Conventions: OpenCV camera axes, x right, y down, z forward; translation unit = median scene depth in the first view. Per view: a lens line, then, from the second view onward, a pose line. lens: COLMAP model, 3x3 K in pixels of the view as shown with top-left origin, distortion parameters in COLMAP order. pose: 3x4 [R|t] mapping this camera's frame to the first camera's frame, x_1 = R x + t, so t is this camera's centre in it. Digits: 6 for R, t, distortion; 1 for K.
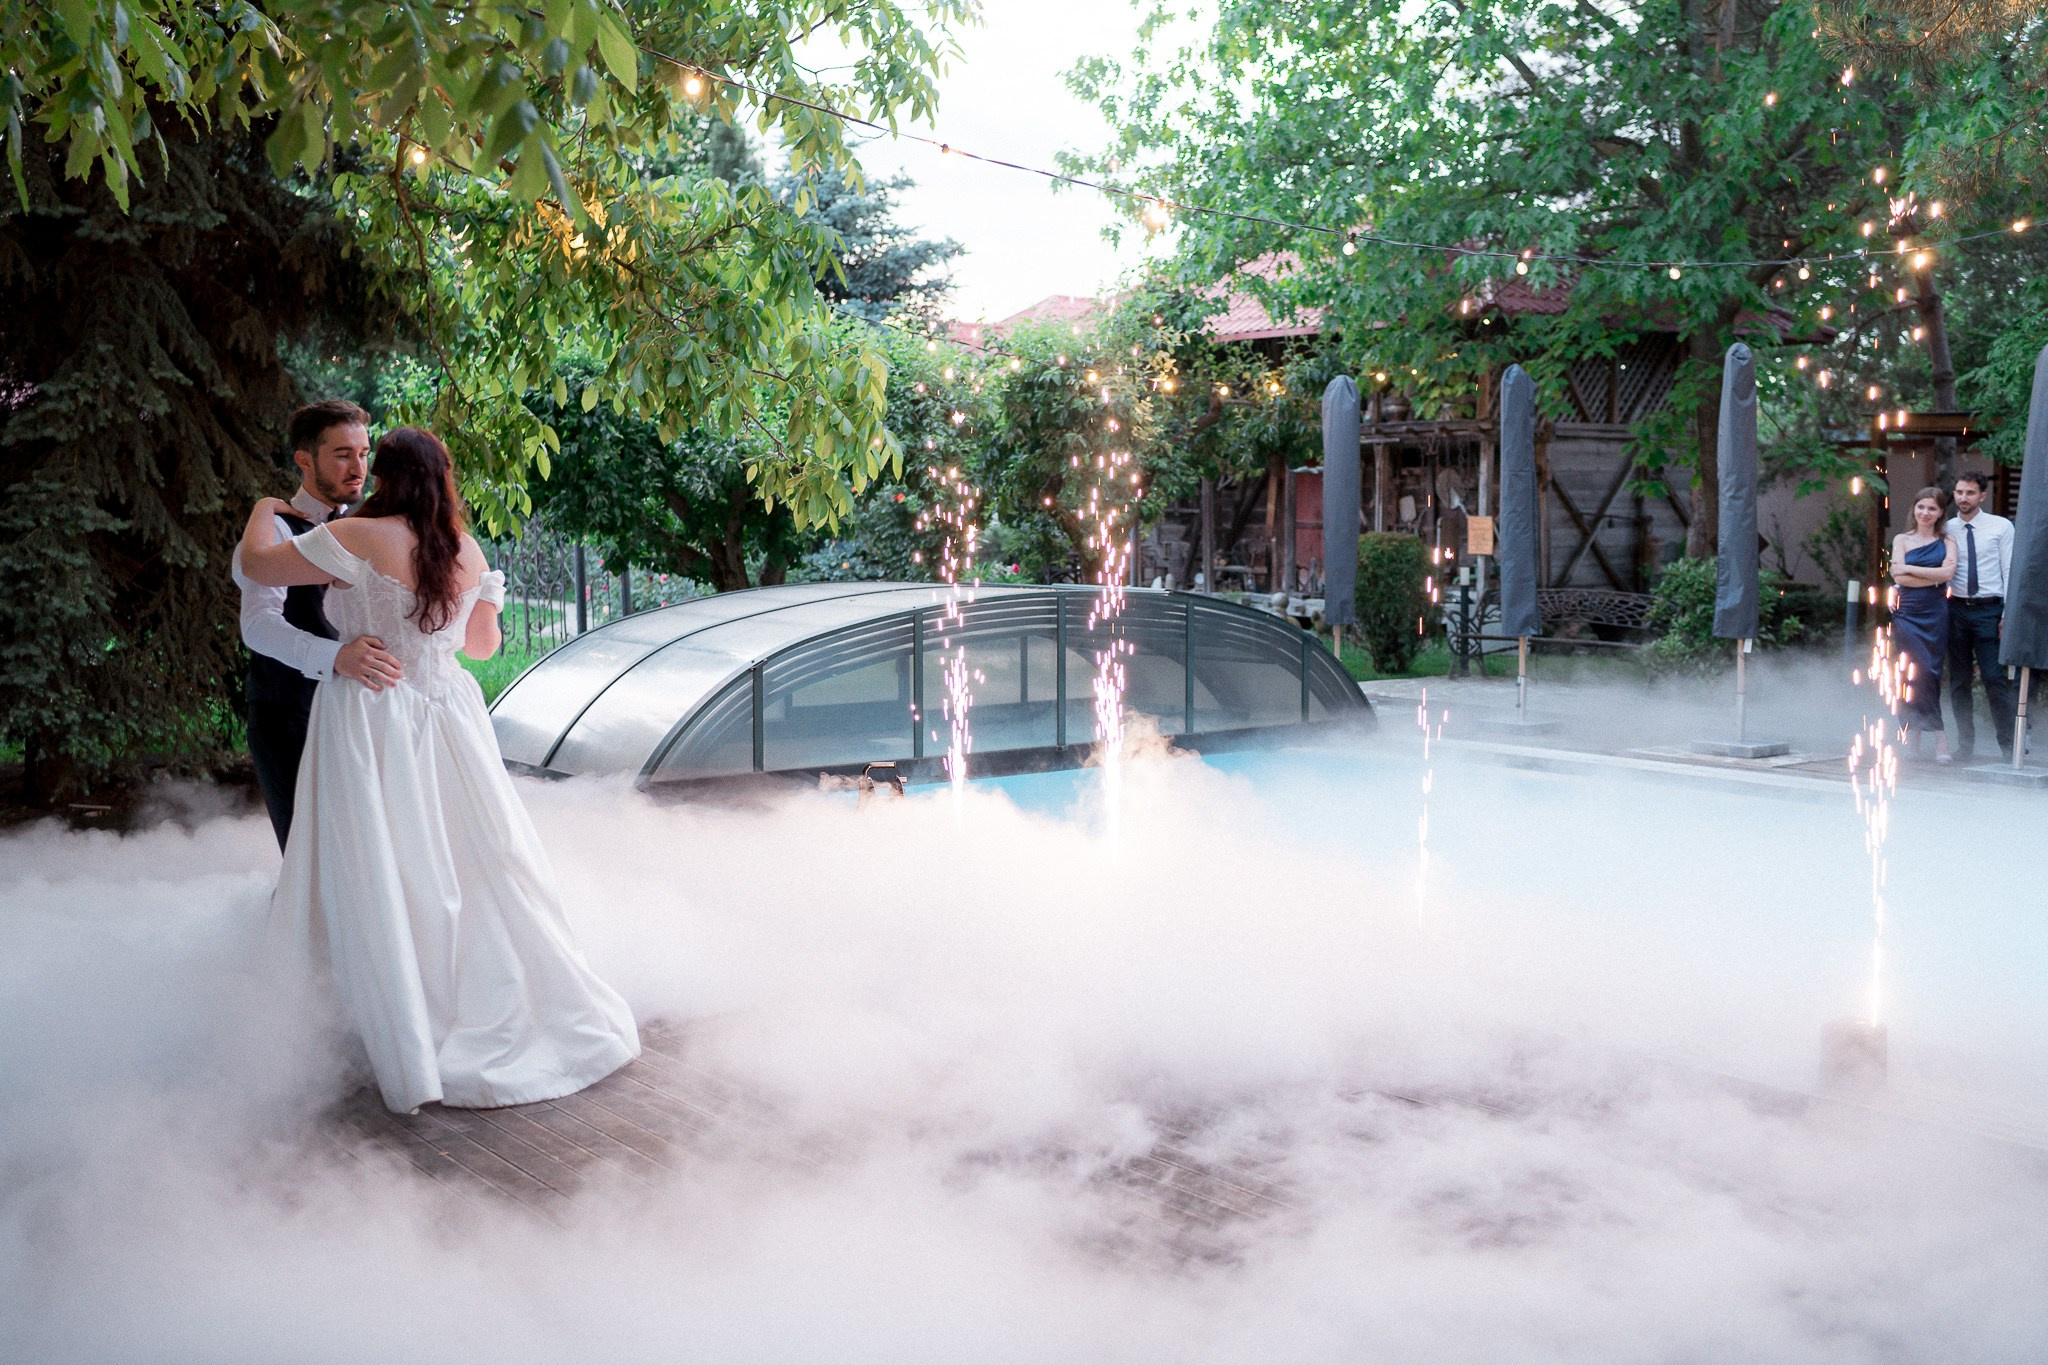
lens RADIAL K [[2028.7, 0, 1026.6], [0, 2028.7, 677.3], [0, 0, 1]] dist [-0.007535, 0.000000]
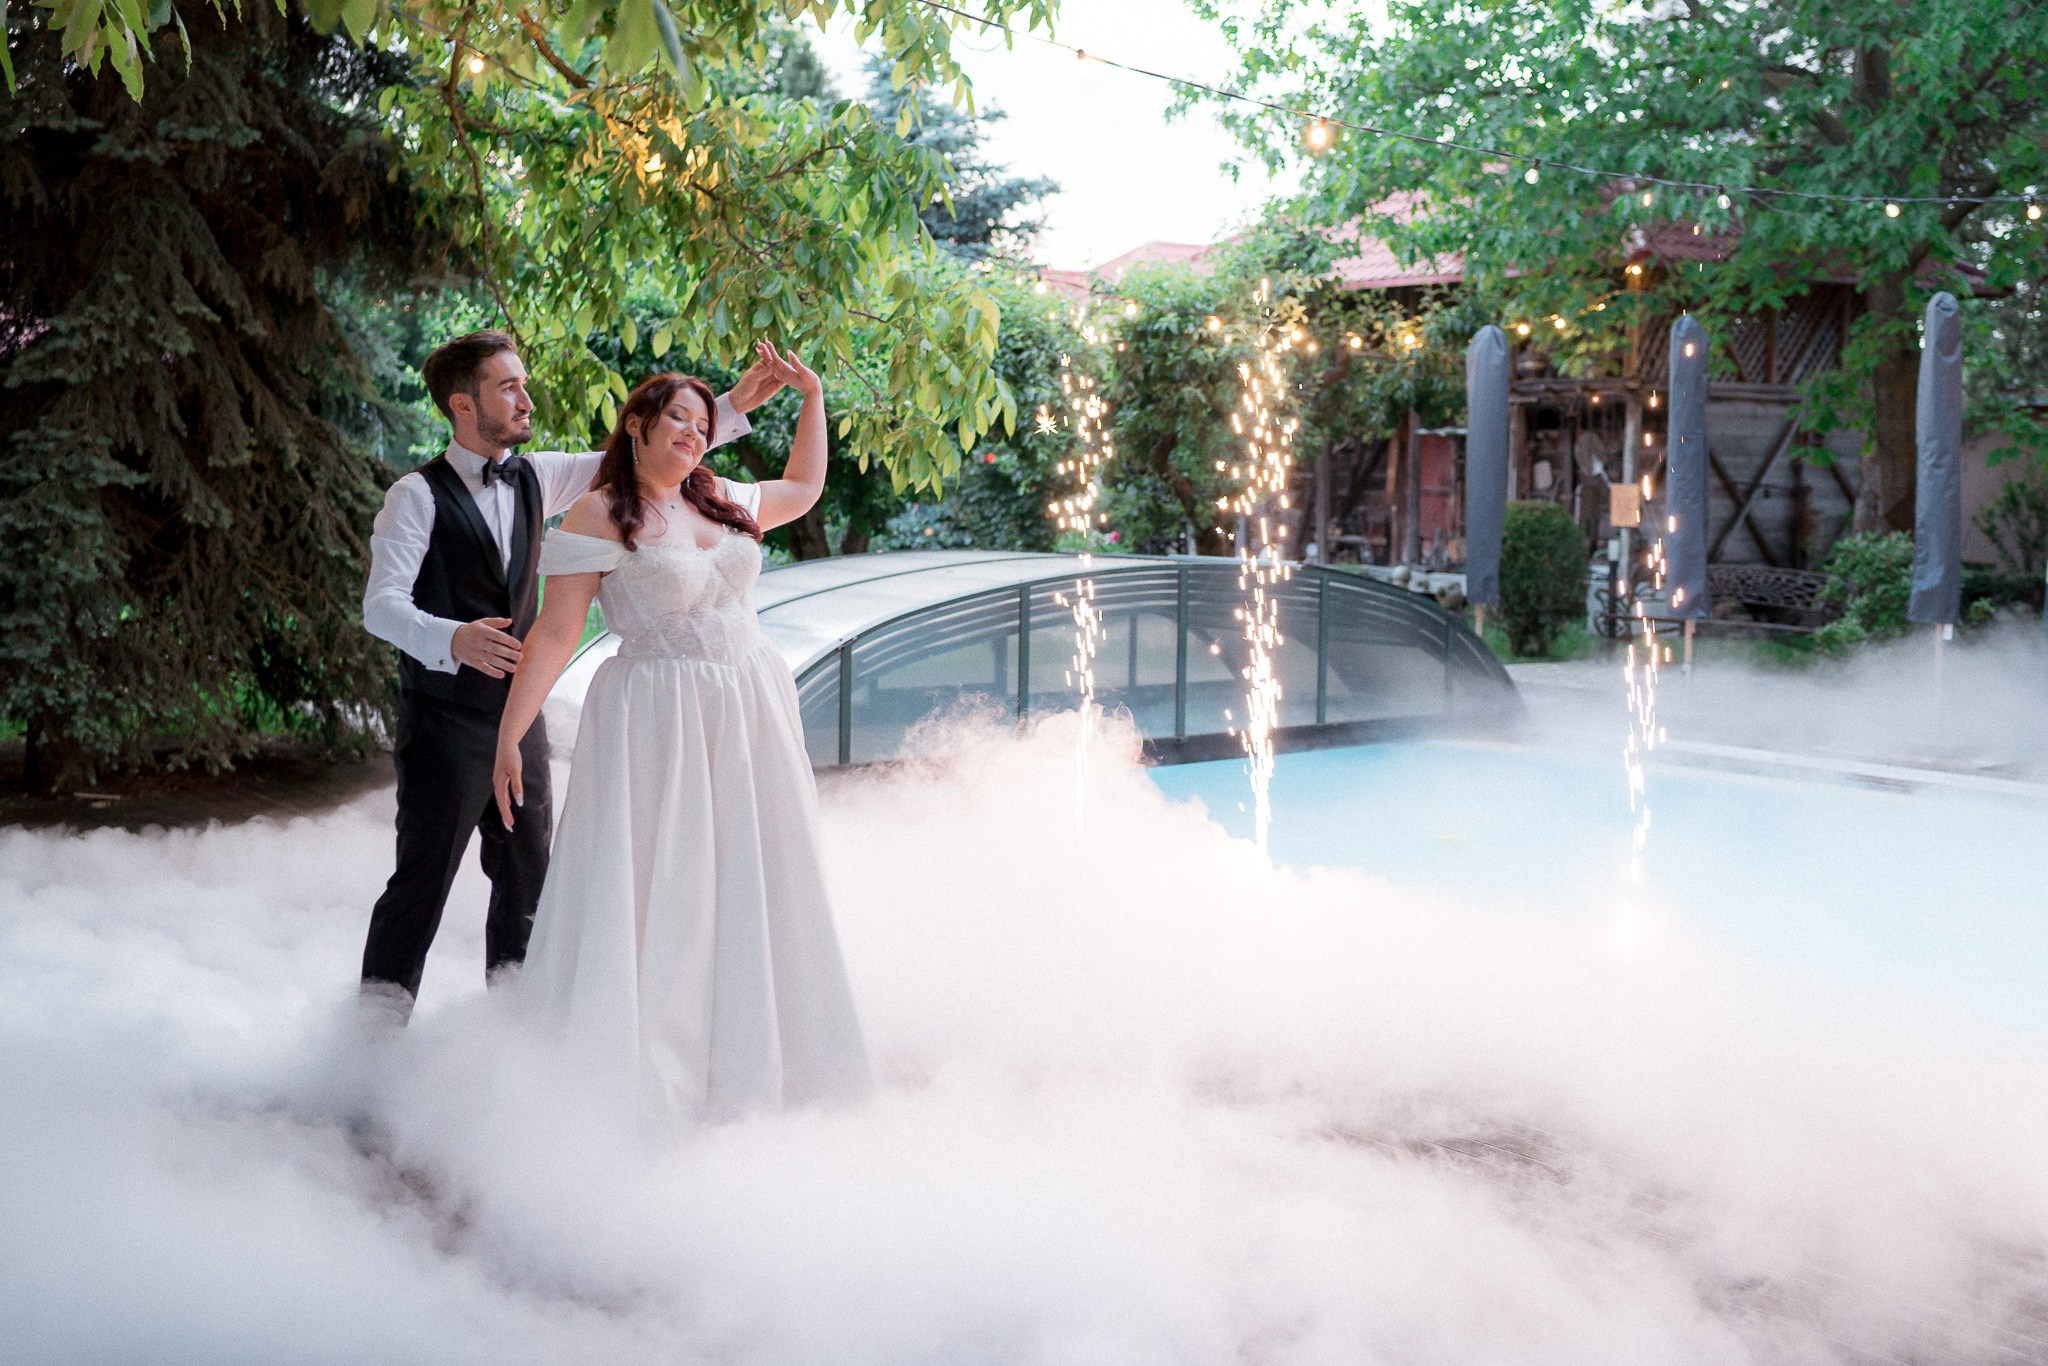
lens RADIAL K [[2028.7, 0, 998.8], [0, 2028.7, 623.2], [0, 0, 1]] dist [-0.007535, 0.000000]
pose [[0.999553, 0.011449, -0.027631, -0.035996], [-0.011705, 0.999890, -0.009128, -0.006638], [0.027523, 0.009447, 0.999577, 0.099800]]
